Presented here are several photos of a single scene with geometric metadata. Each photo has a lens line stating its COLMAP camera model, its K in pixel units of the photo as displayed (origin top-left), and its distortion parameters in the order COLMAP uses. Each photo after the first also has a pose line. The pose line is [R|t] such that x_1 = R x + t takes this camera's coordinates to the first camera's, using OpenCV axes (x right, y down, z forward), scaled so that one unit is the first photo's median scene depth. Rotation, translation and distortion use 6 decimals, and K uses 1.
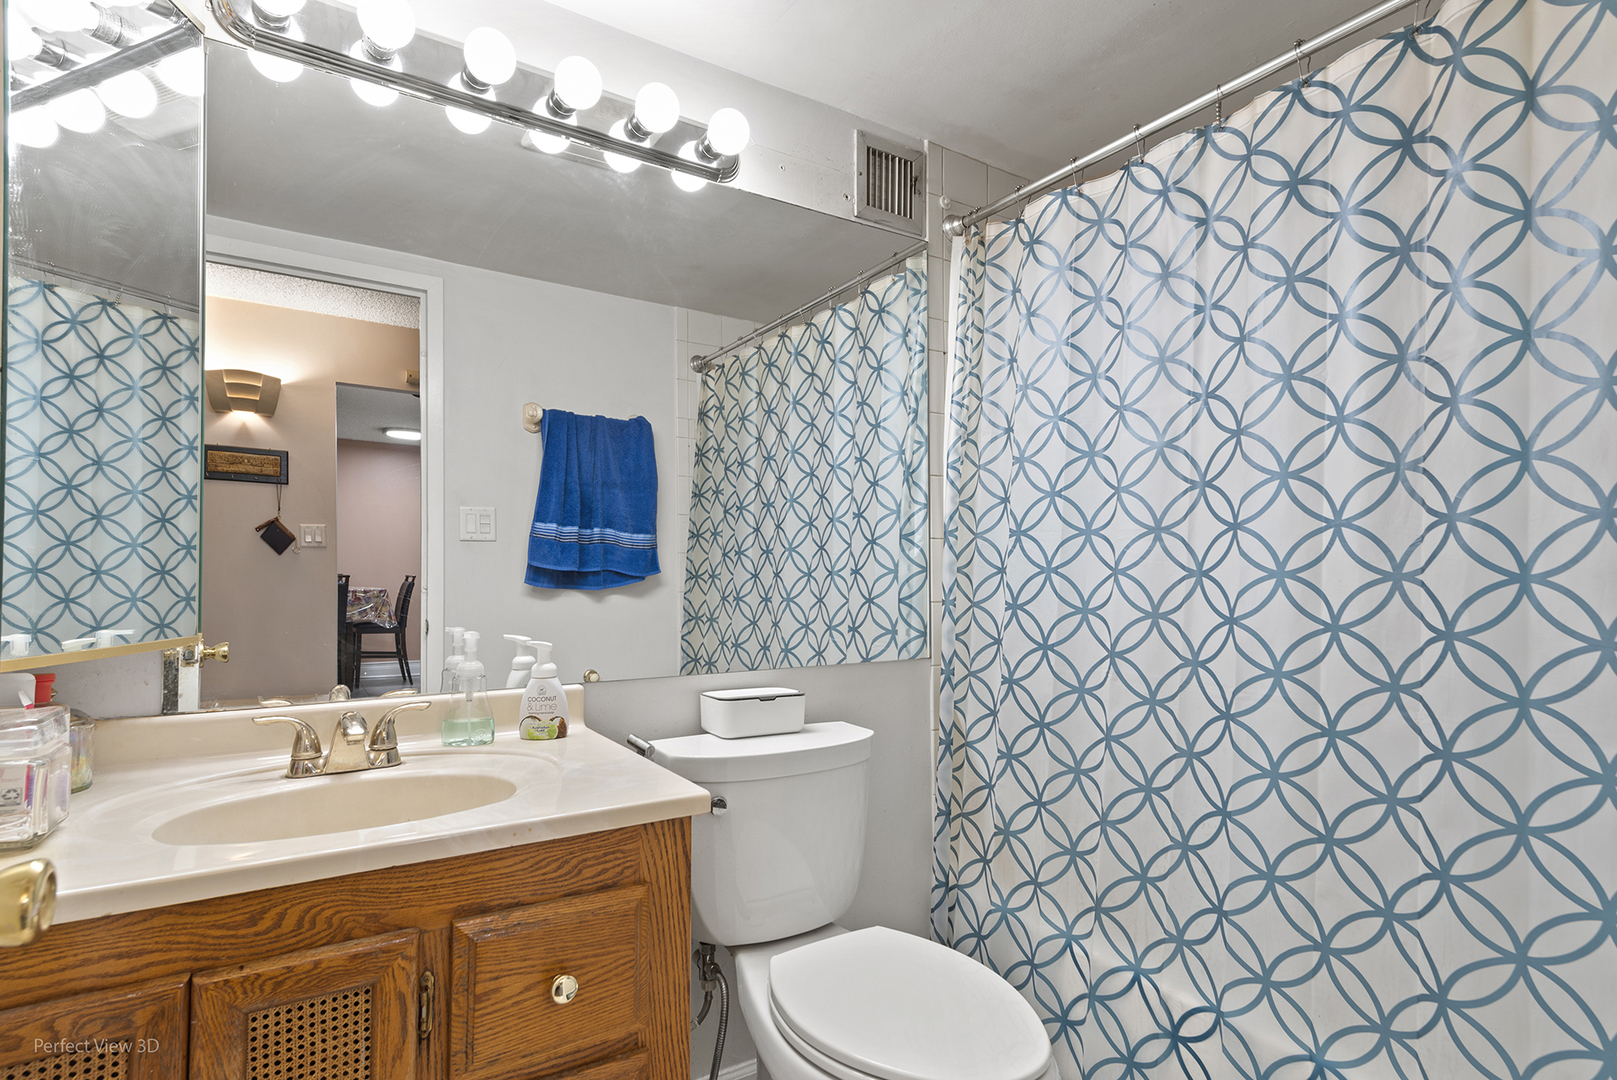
lens RADIAL K [[819.1, 0, 807.0], [0, 819.1, 546.8], [0, 0, 1]] dist [0.007193, -0.002686]
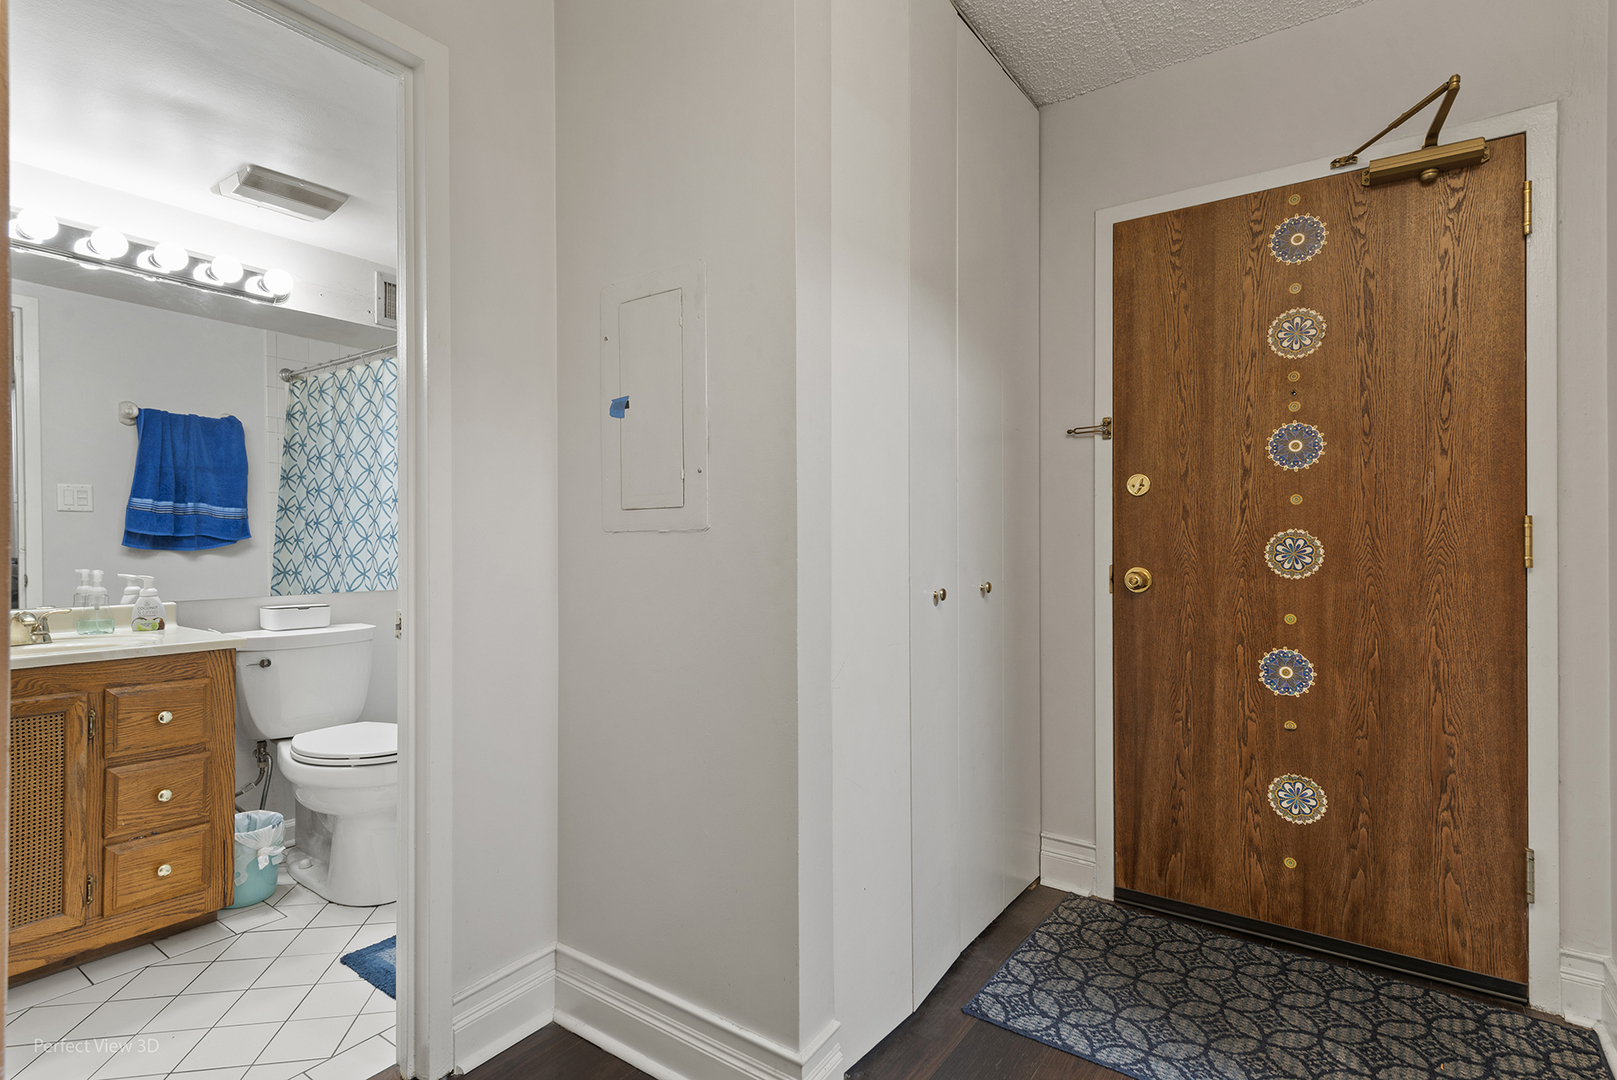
lens RADIAL K [[819.1, 0, 815.0], [0, 819.1, 537.4], [0, 0, 1]] dist [0.007193, -0.002686]
pose [[0.925357, 0.003363, 0.379081, 0.170525], [-0.014777, 0.999521, 0.027206, -0.018674], [-0.378808, -0.030777, 0.924964, -0.597835]]
